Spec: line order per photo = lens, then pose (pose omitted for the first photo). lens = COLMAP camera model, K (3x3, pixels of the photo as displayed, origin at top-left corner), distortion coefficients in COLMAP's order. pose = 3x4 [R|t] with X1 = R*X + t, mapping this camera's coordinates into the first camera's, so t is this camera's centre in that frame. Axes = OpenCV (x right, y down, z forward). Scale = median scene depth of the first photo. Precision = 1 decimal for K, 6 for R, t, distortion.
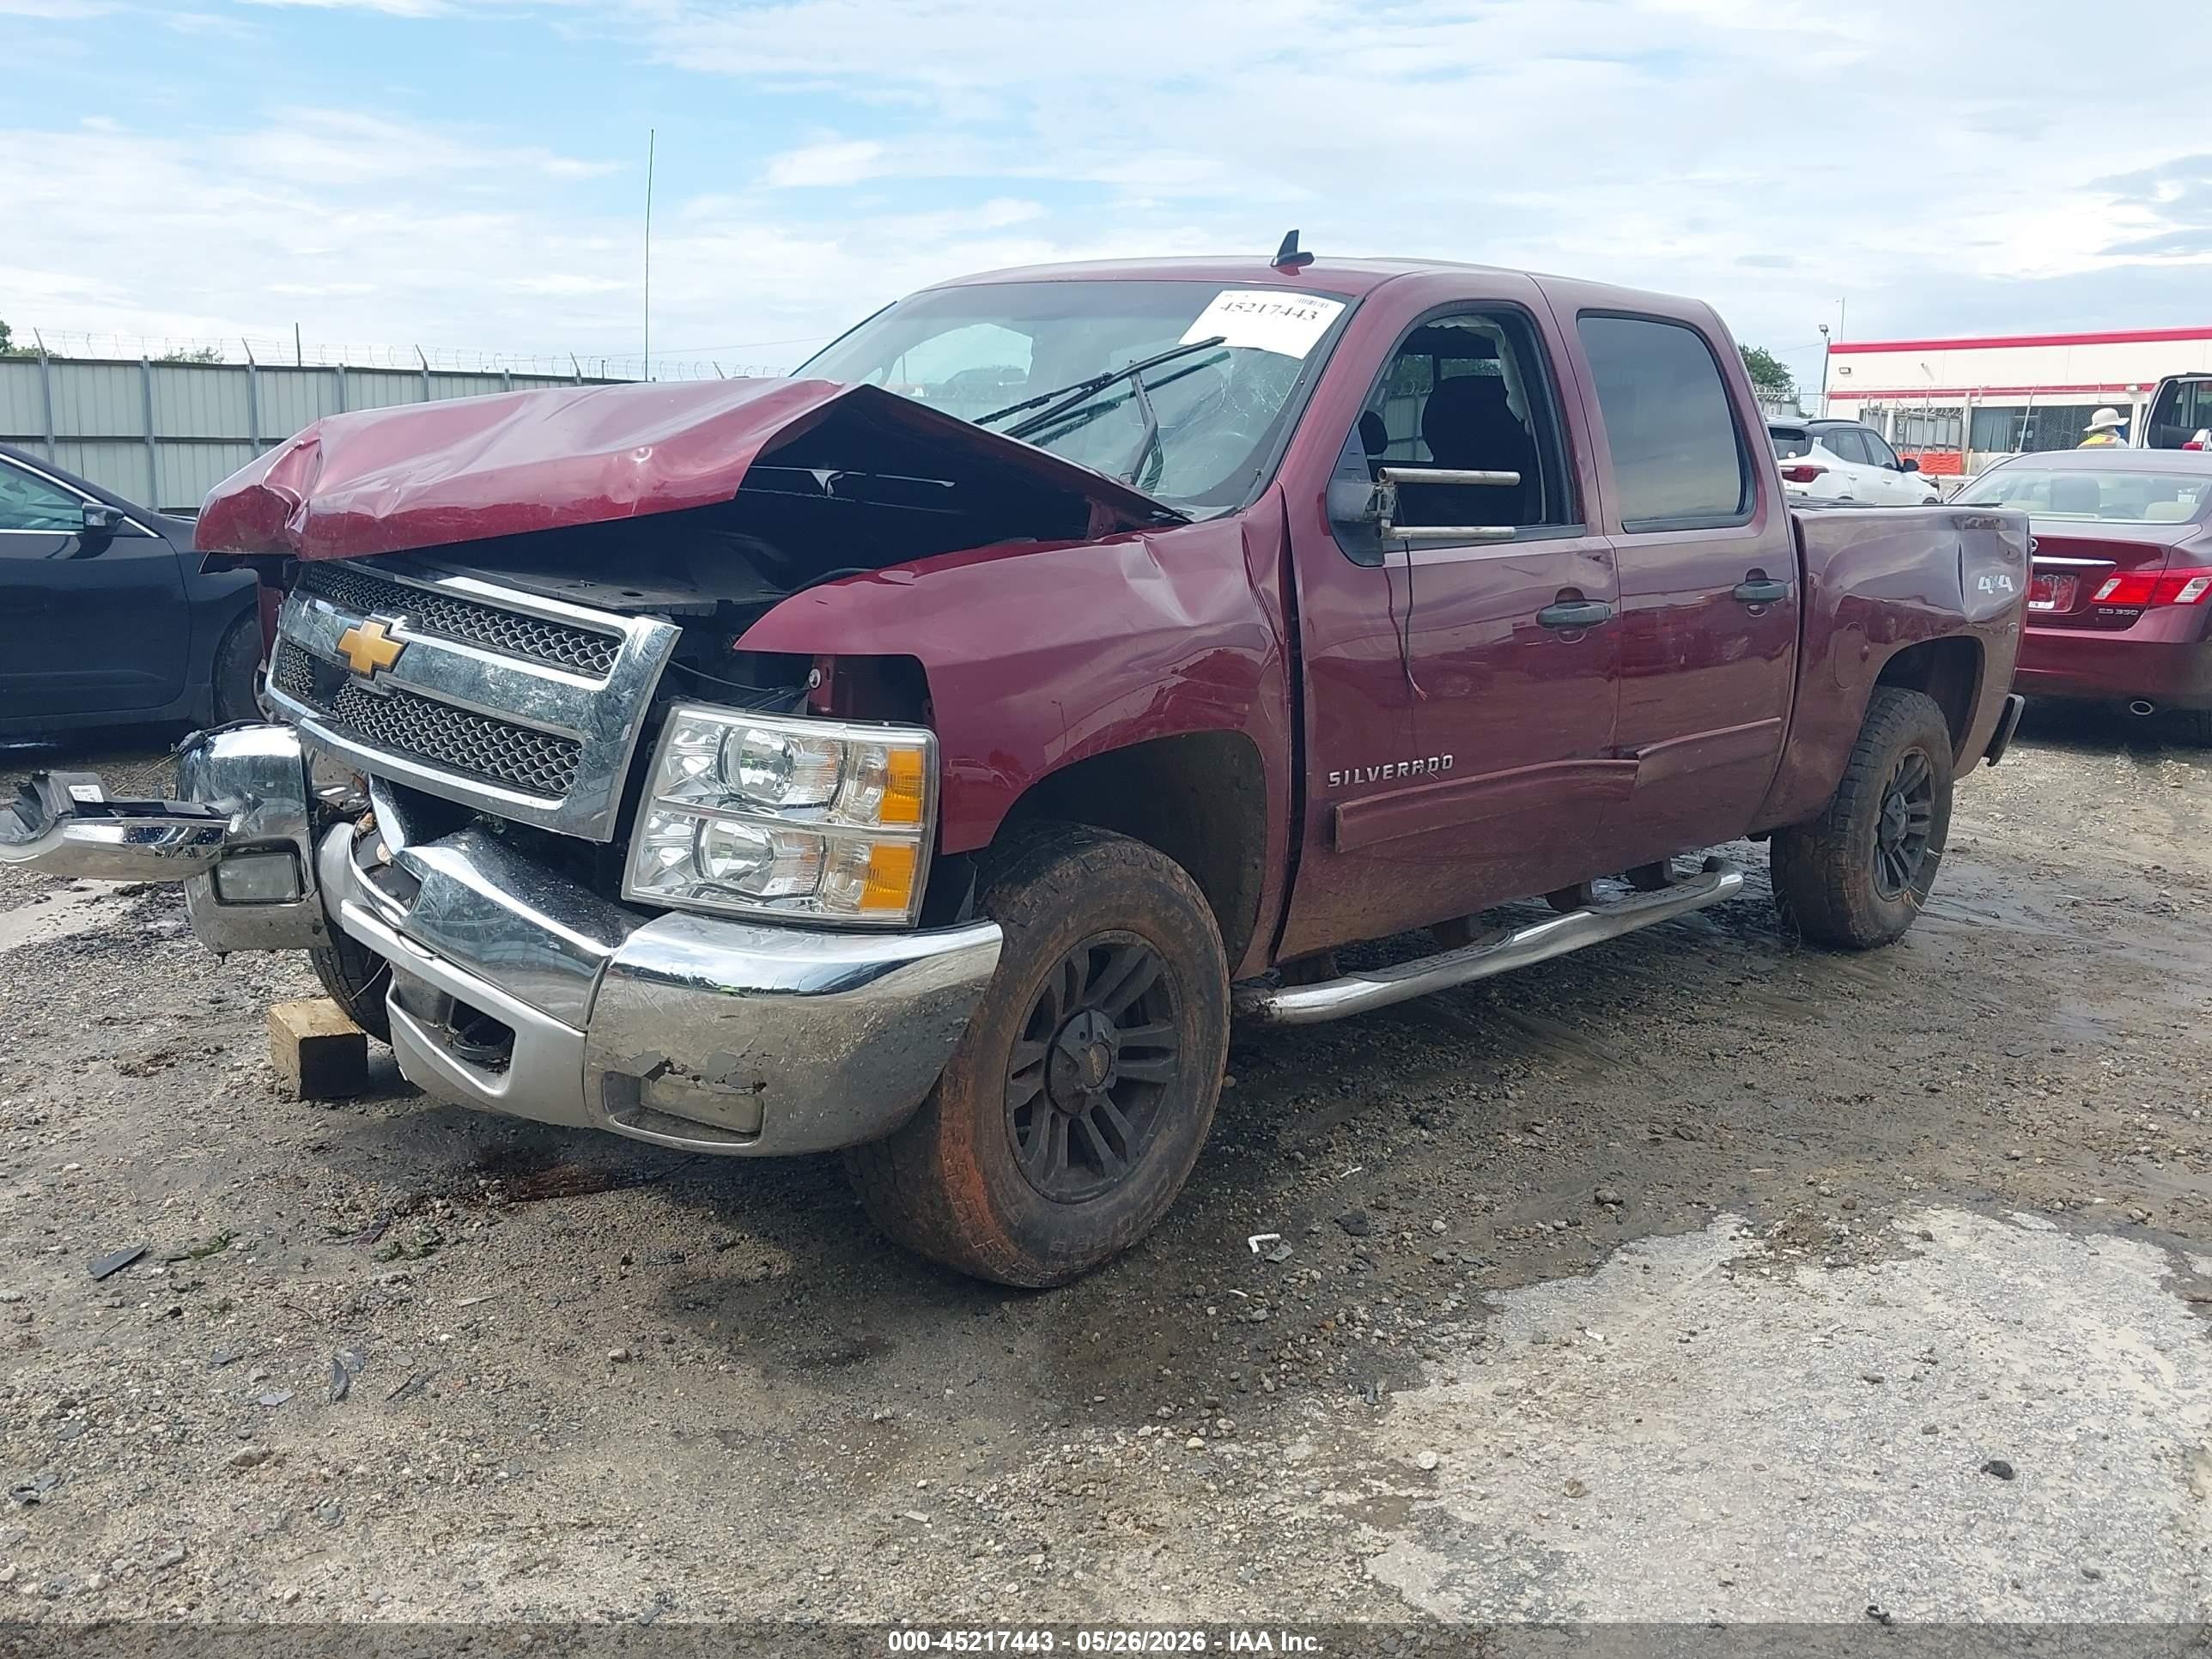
lens RADIAL K [[2110.5, 0, 1102.2], [0, 2110.5, 999.5], [0, 0, 1]] dist [0.017236, -0.007783]
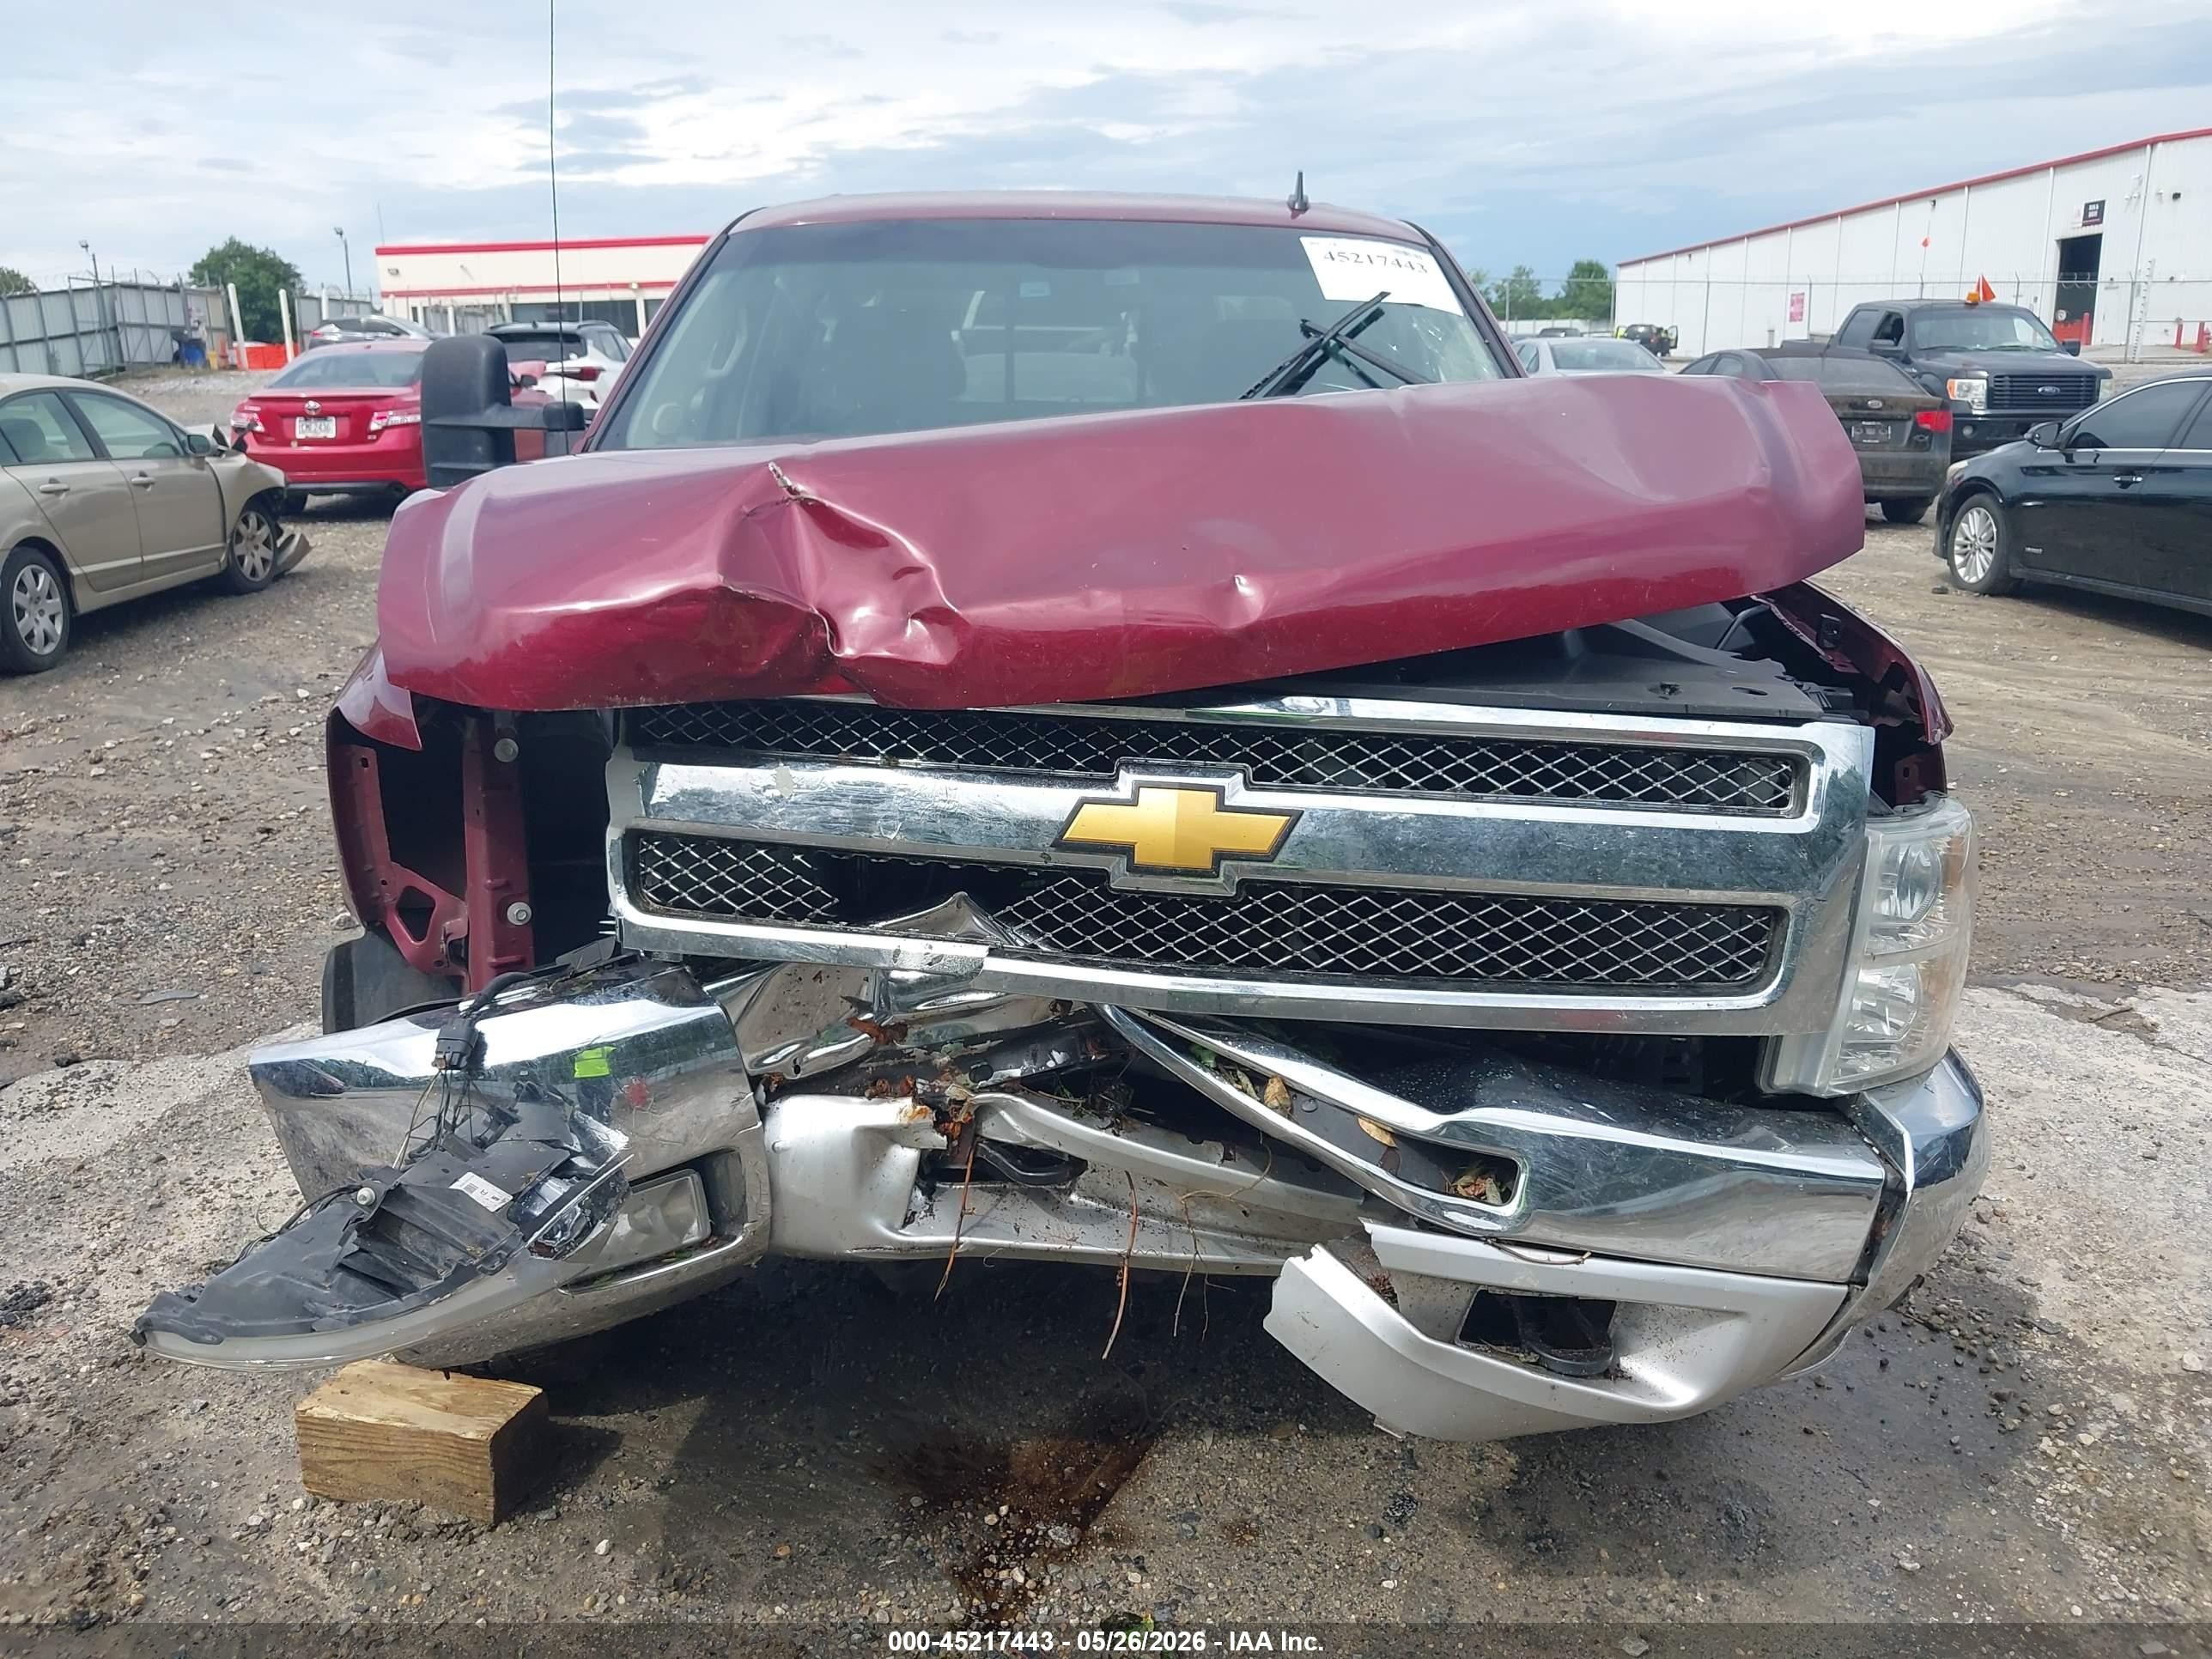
lens RADIAL K [[1781.3, 0, 1067.2], [0, 1781.3, 929.6], [0, 0, 1]] dist [-0.003340, 0.001624]
pose [[0.720031, -0.244331, 0.649506, -0.086144], [0.198478, 0.969375, 0.144630, -0.026289], [-0.664953, 0.024775, 0.746475, 0.074017]]
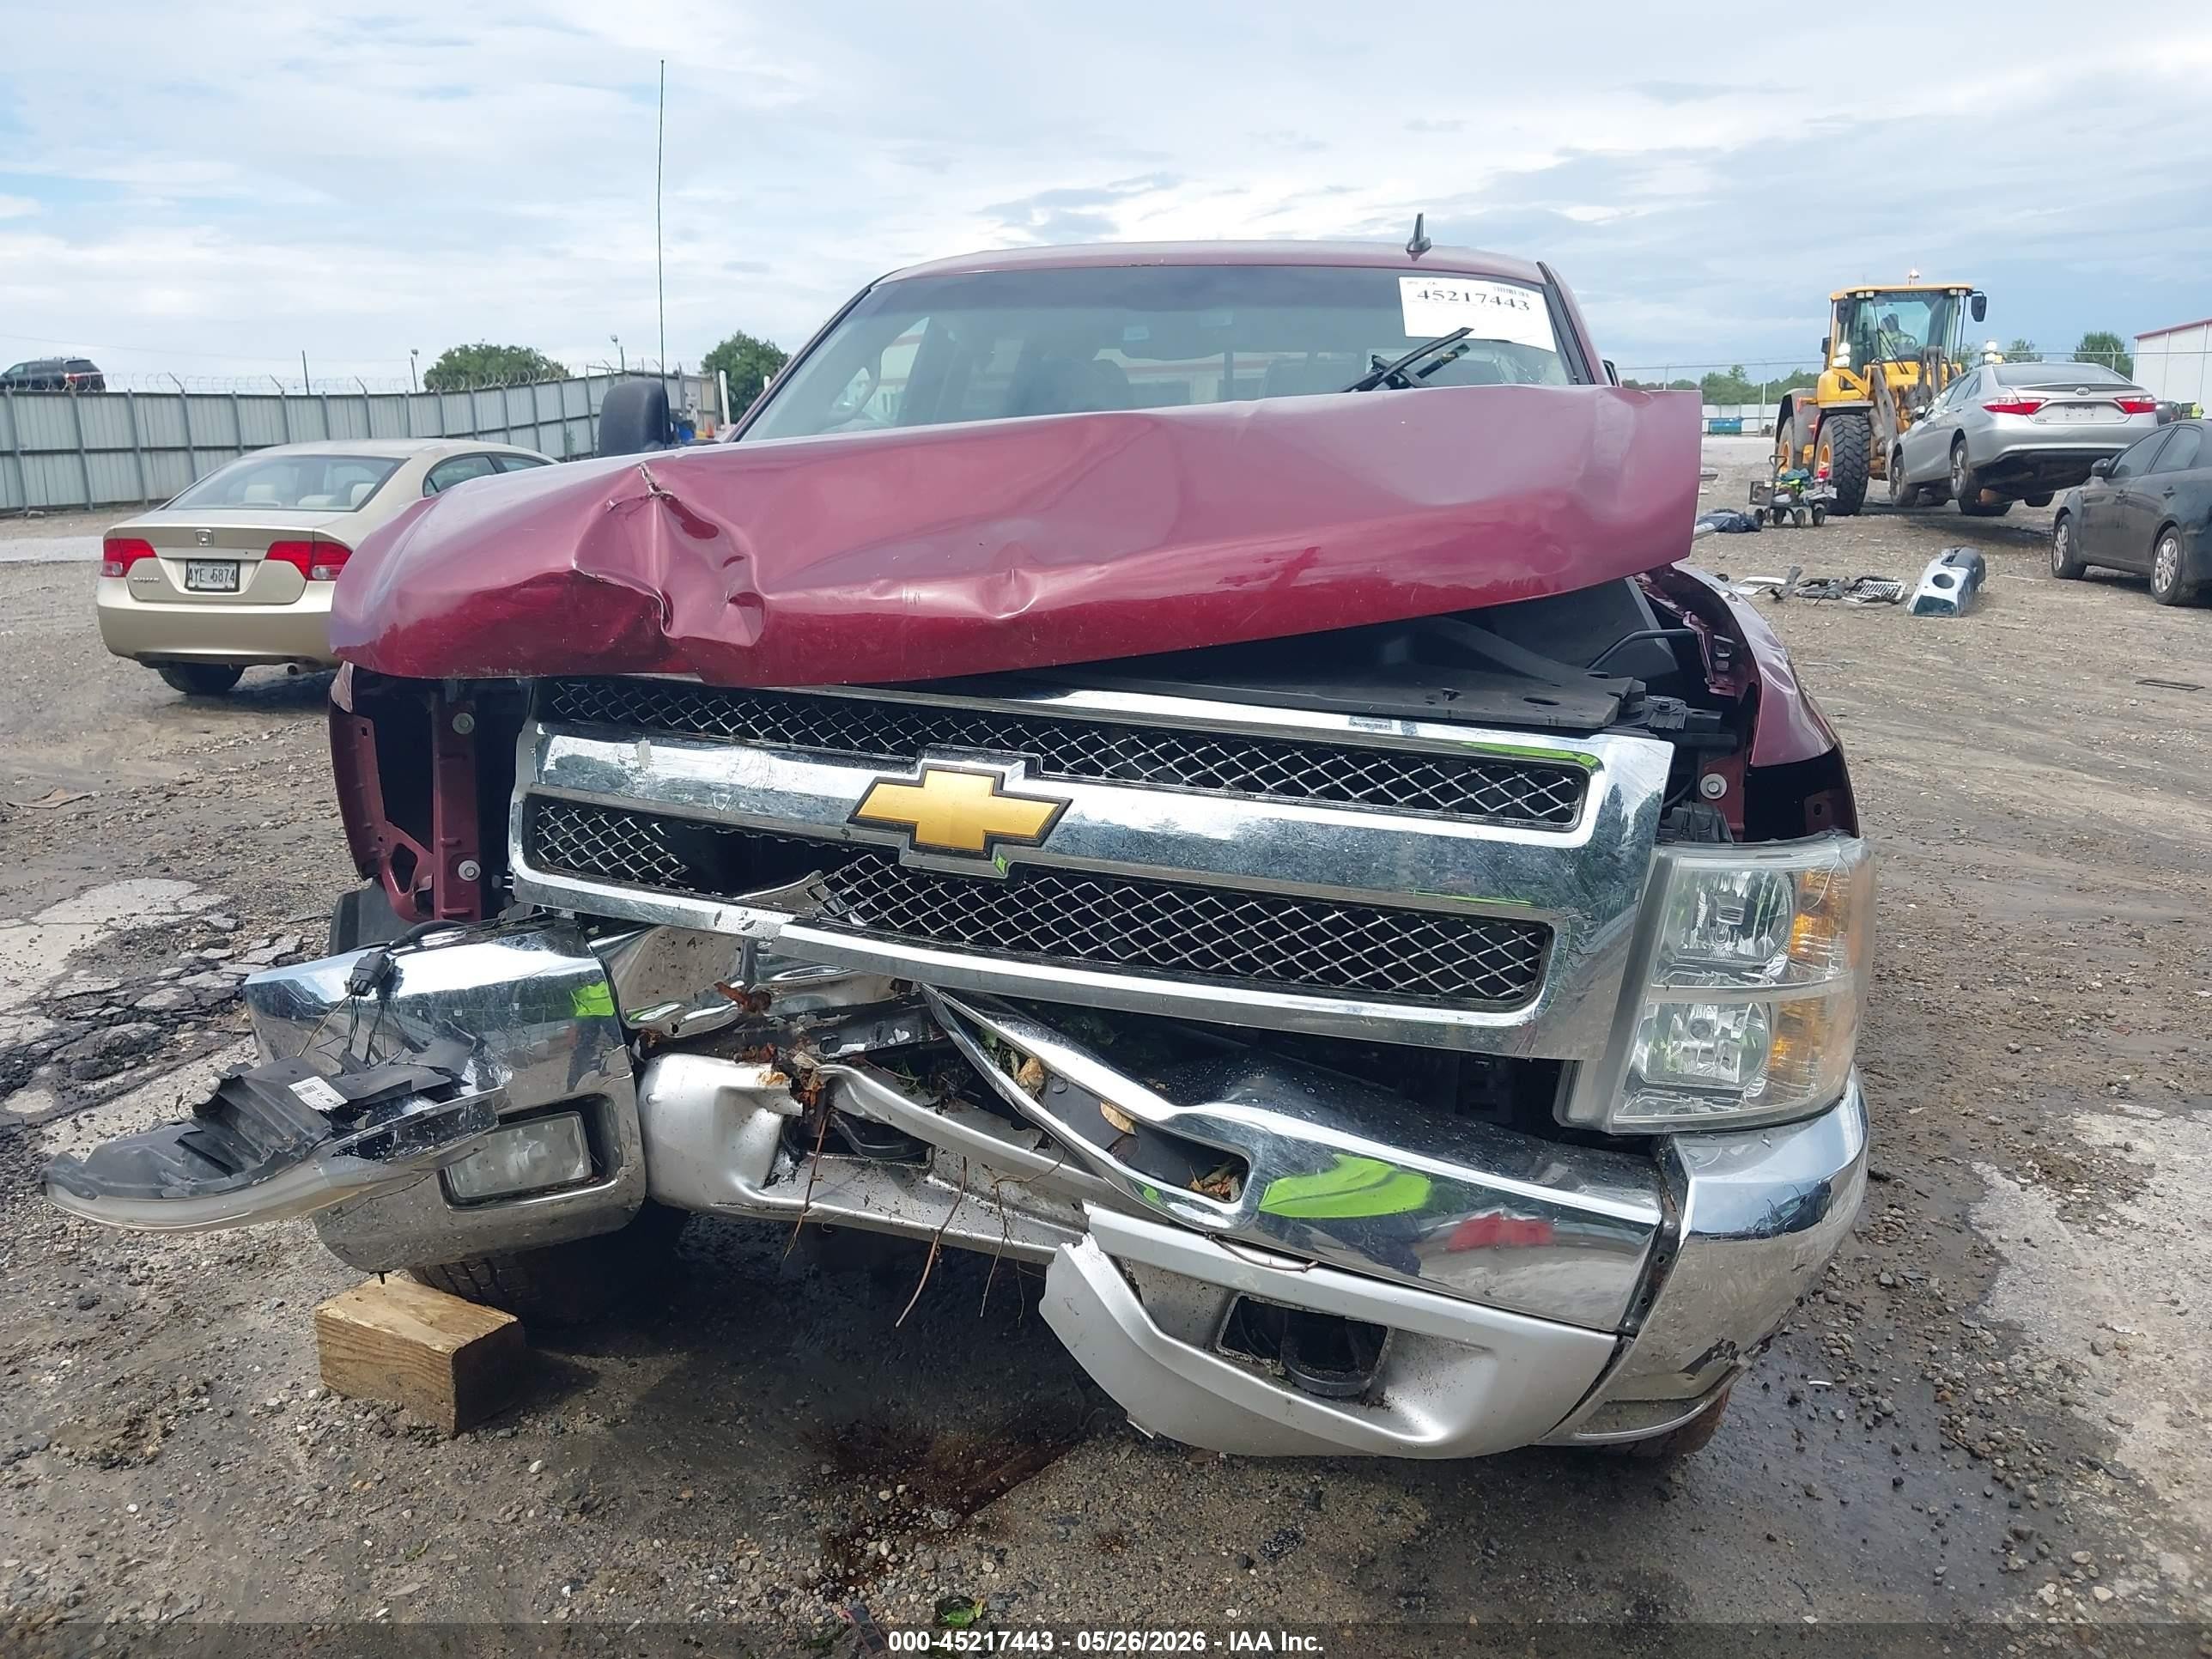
lens RADIAL K [[1781.3, 0, 1067.2], [0, 1781.3, 929.6], [0, 0, 1]] dist [-0.003340, 0.001624]
pose [[0.872174, -0.160505, 0.462115, -0.068689], [0.150946, 0.986847, 0.057870, -0.018624], [-0.465325, 0.019282, 0.884930, 0.058429]]
